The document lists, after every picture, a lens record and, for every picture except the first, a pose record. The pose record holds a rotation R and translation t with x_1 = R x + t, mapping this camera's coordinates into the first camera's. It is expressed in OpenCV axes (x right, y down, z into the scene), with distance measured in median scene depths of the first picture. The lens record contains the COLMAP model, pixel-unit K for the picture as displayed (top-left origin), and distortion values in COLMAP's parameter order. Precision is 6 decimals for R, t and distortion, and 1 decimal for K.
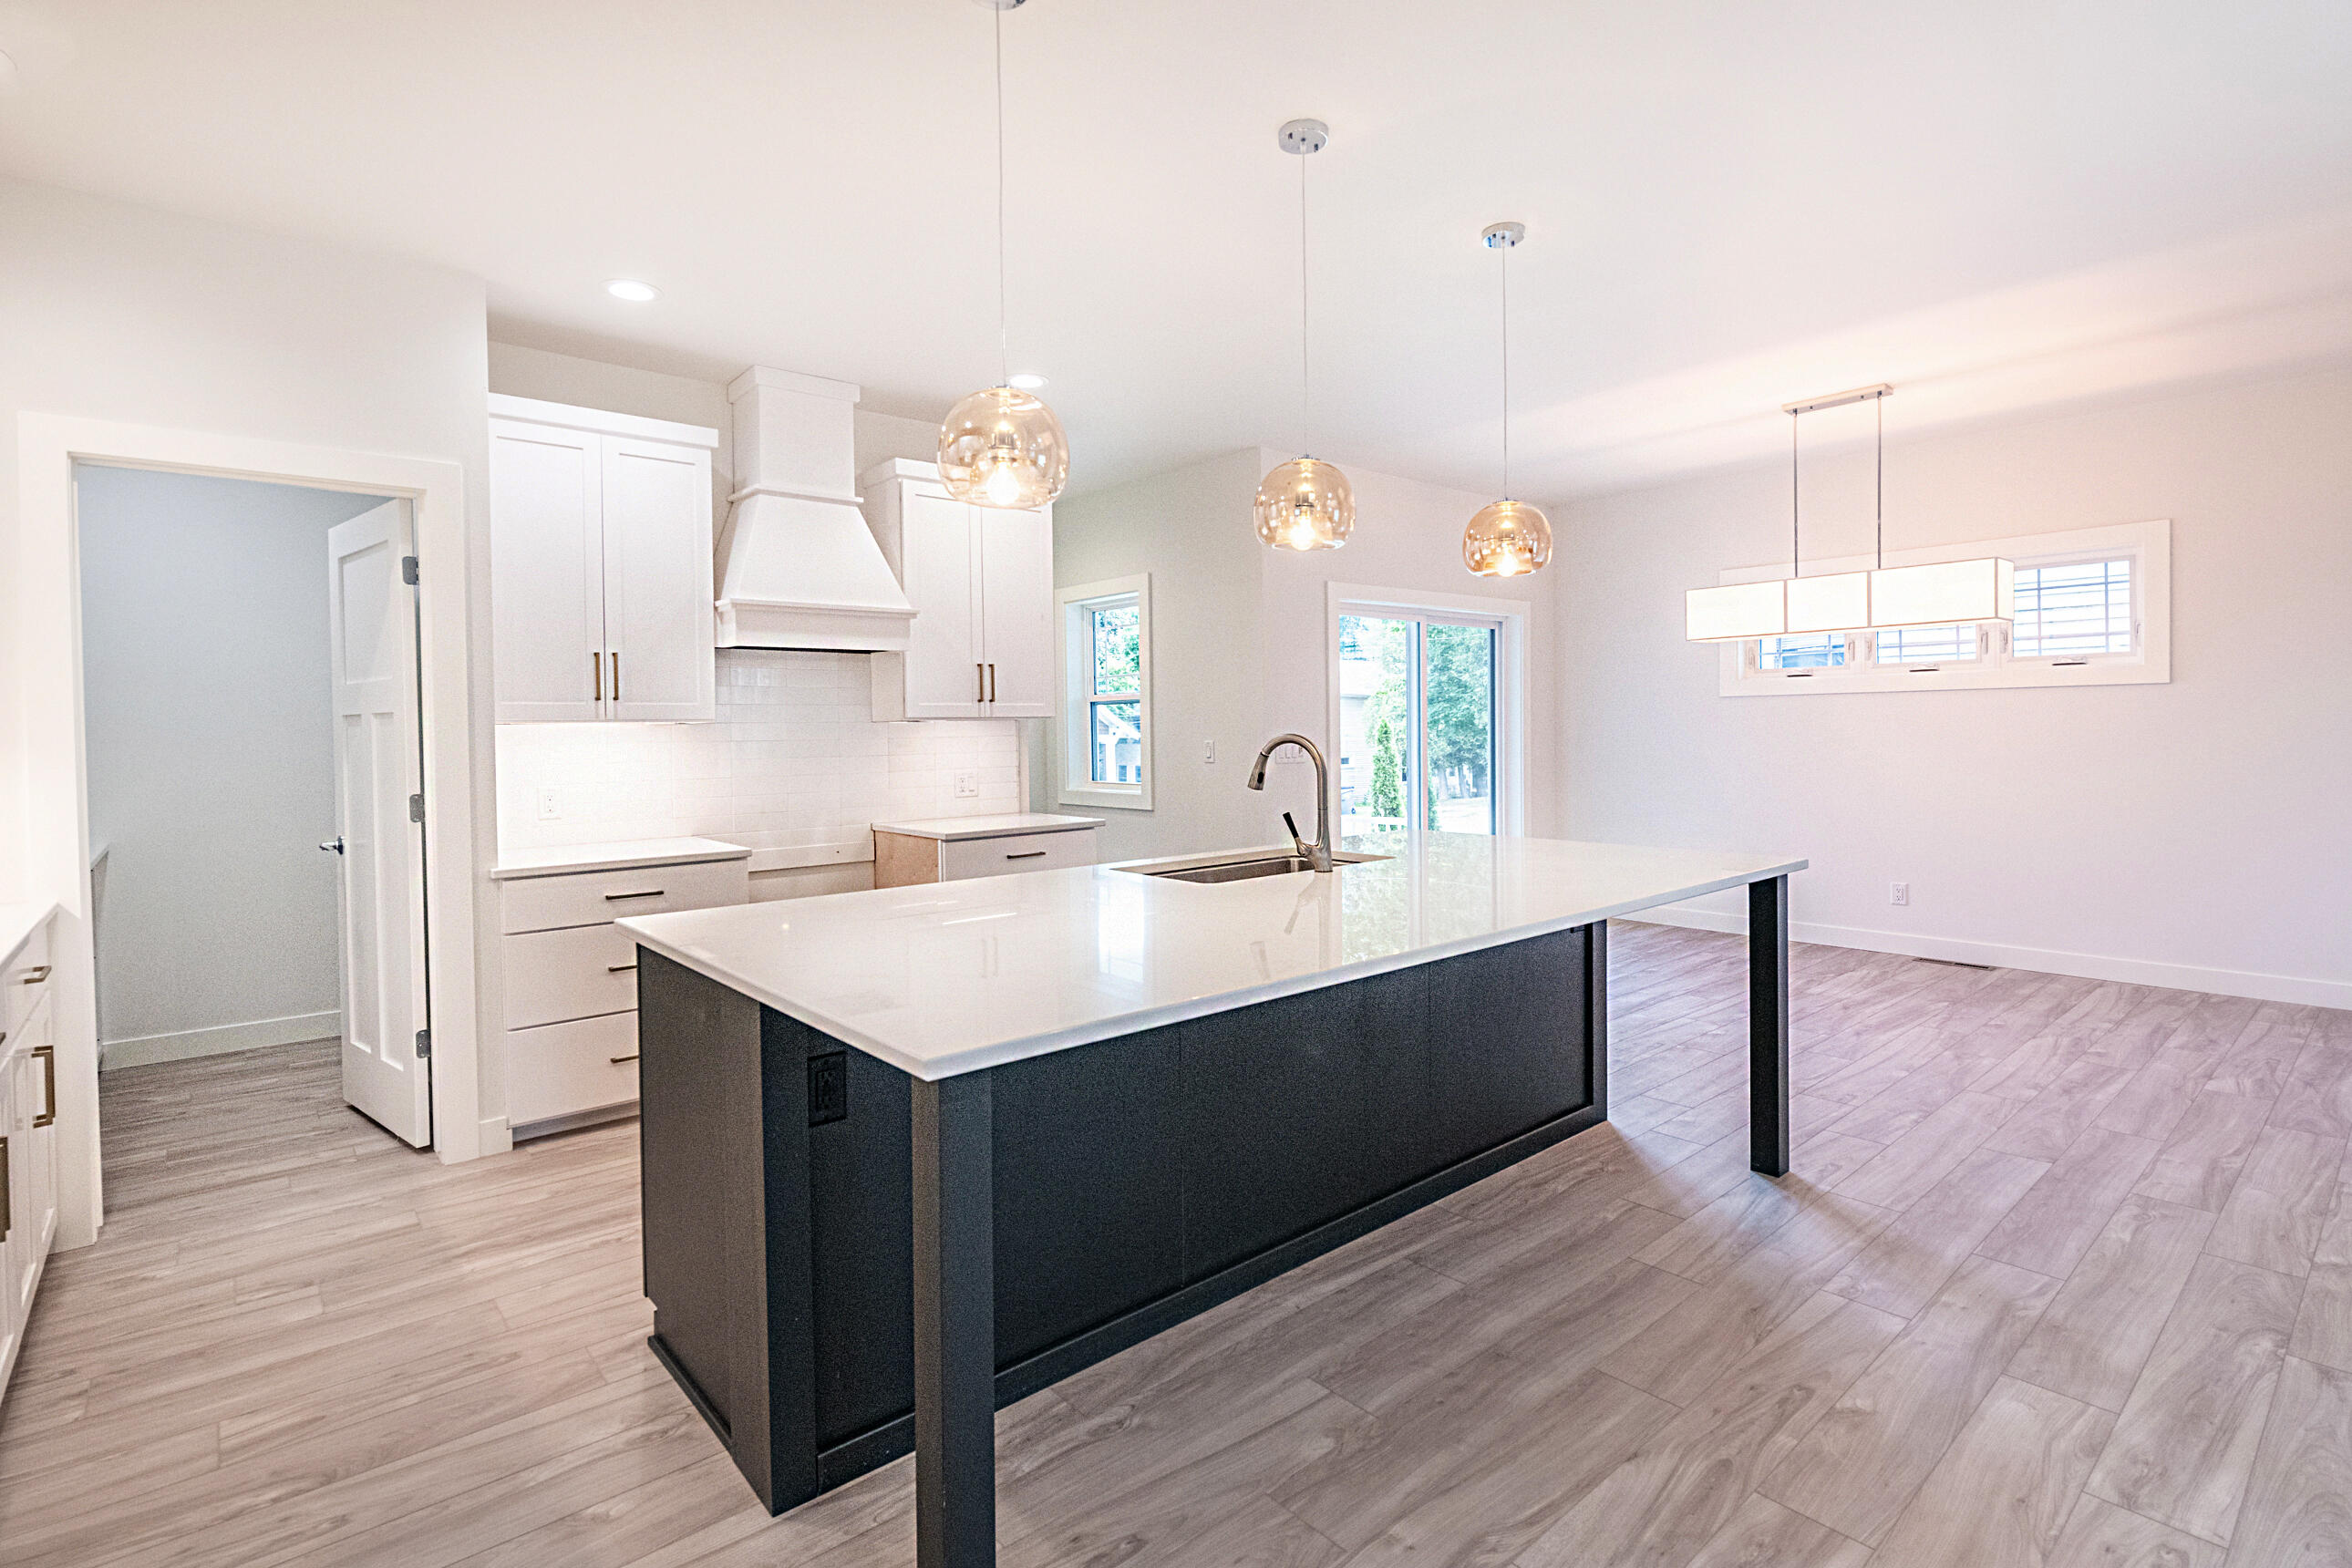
lens RADIAL K [[1113.7, 0, 1156.0], [0, 1113.7, 745.3], [0, 0, 1]] dist [-0.003407, -0.000867]
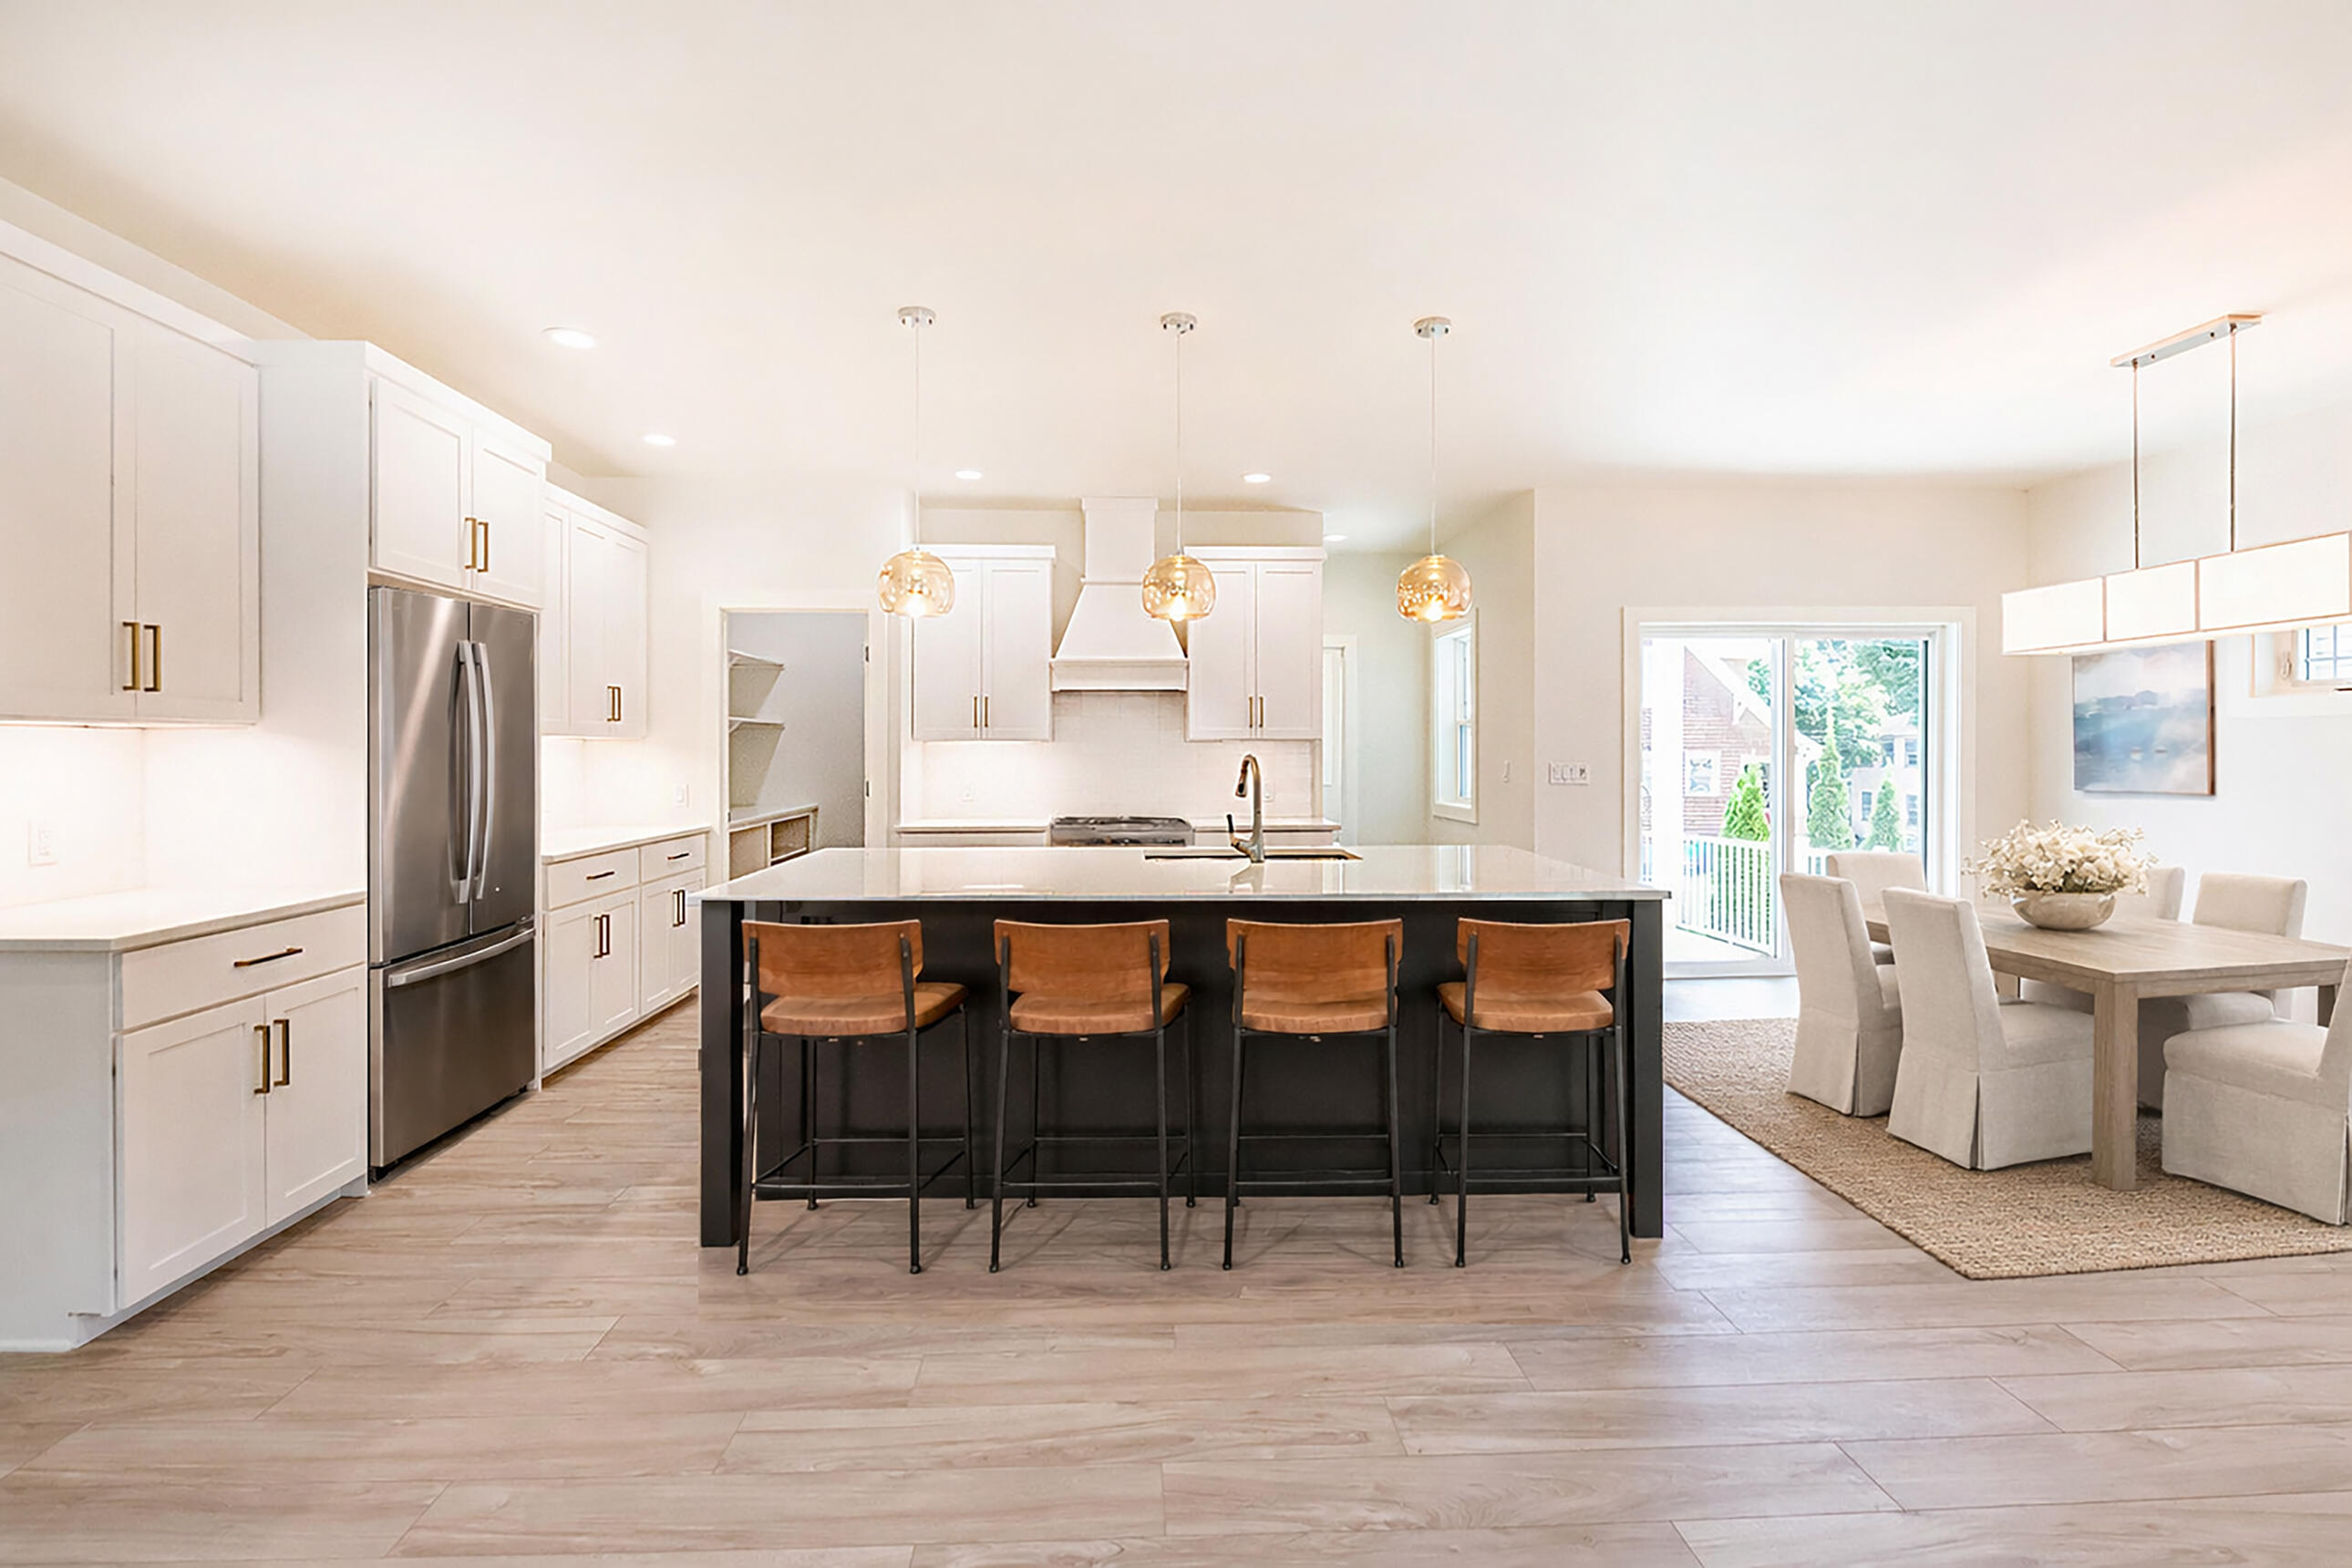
lens RADIAL K [[1045.7, 0, 1151.6], [0, 1045.7, 752.1], [0, 0, 1]] dist [-0.007405, 0.000438]
pose [[0.788290, 0.014529, -0.615133, 0.492891], [-0.019827, 0.999802, -0.001794, -0.005841], [0.614985, 0.013610, 0.788422, -0.019194]]
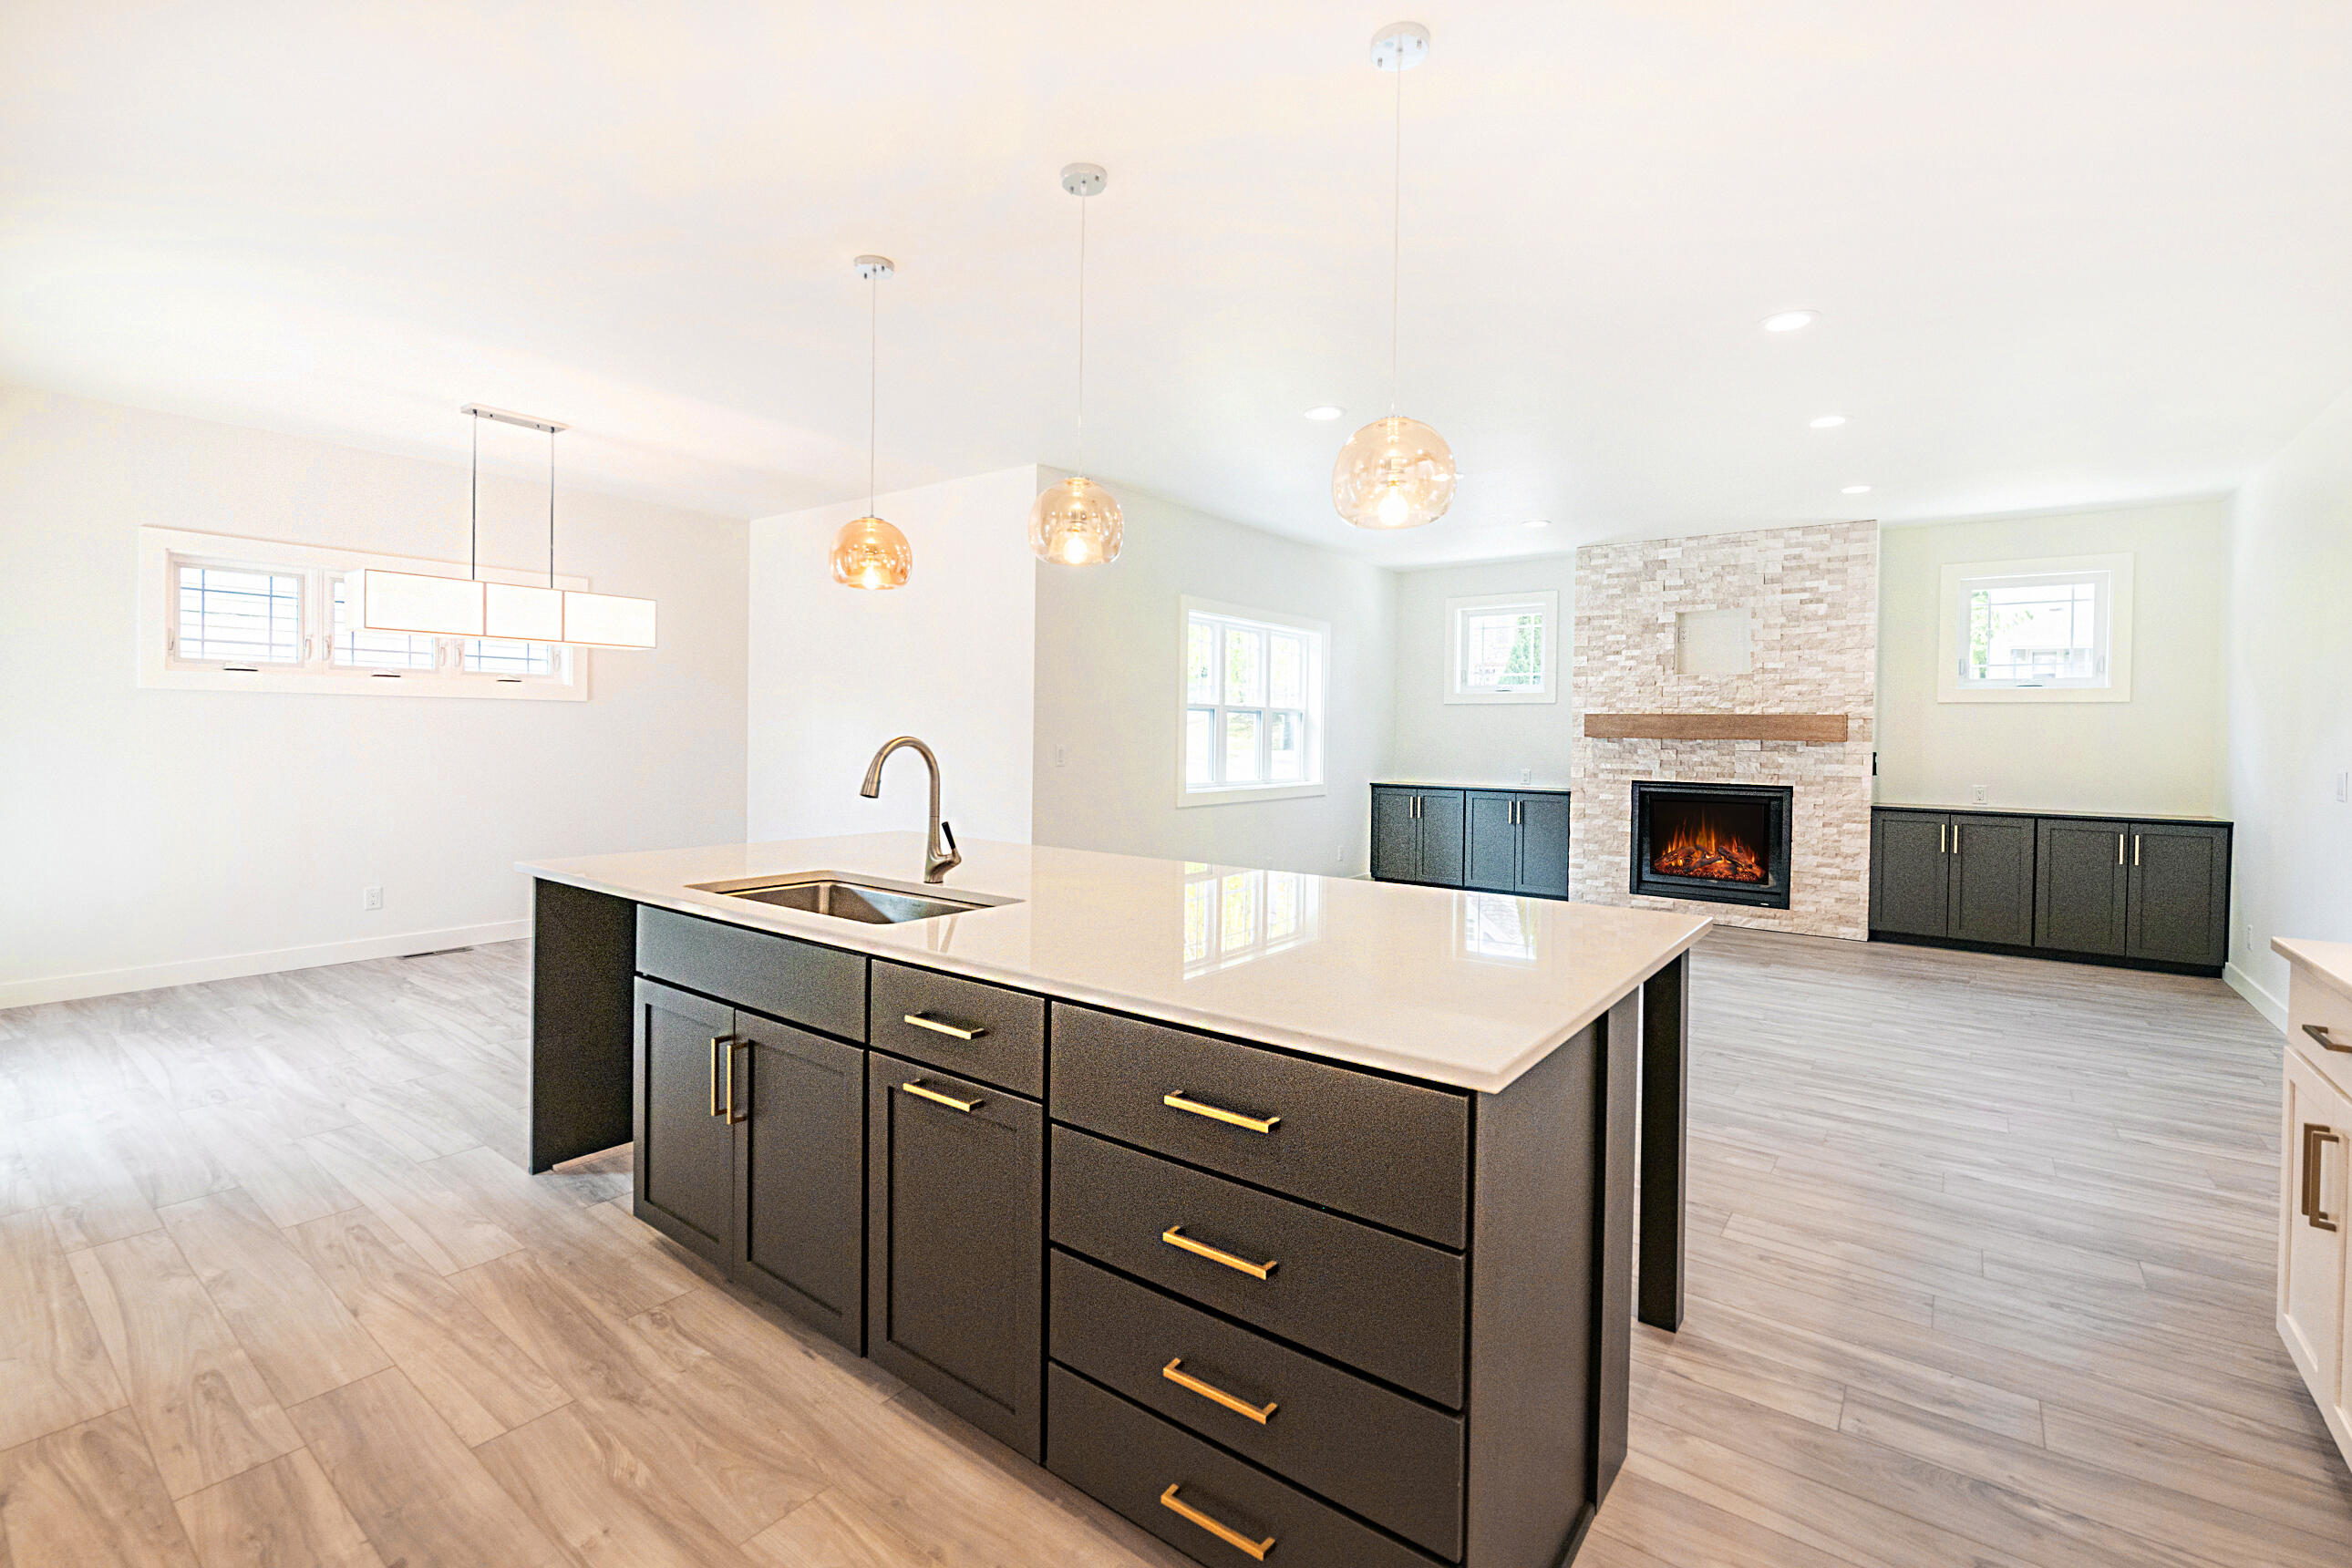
lens RADIAL K [[1003.6, 0, 1164.6], [0, 1003.6, 760.6], [0, 0, 1]] dist [0.010793, -0.000959]
pose [[-0.205626, -0.016043, 0.978499, -0.446533], [0.005940, 0.999827, 0.017640, -0.001756], [-0.978613, 0.009440, -0.205495, 0.604845]]
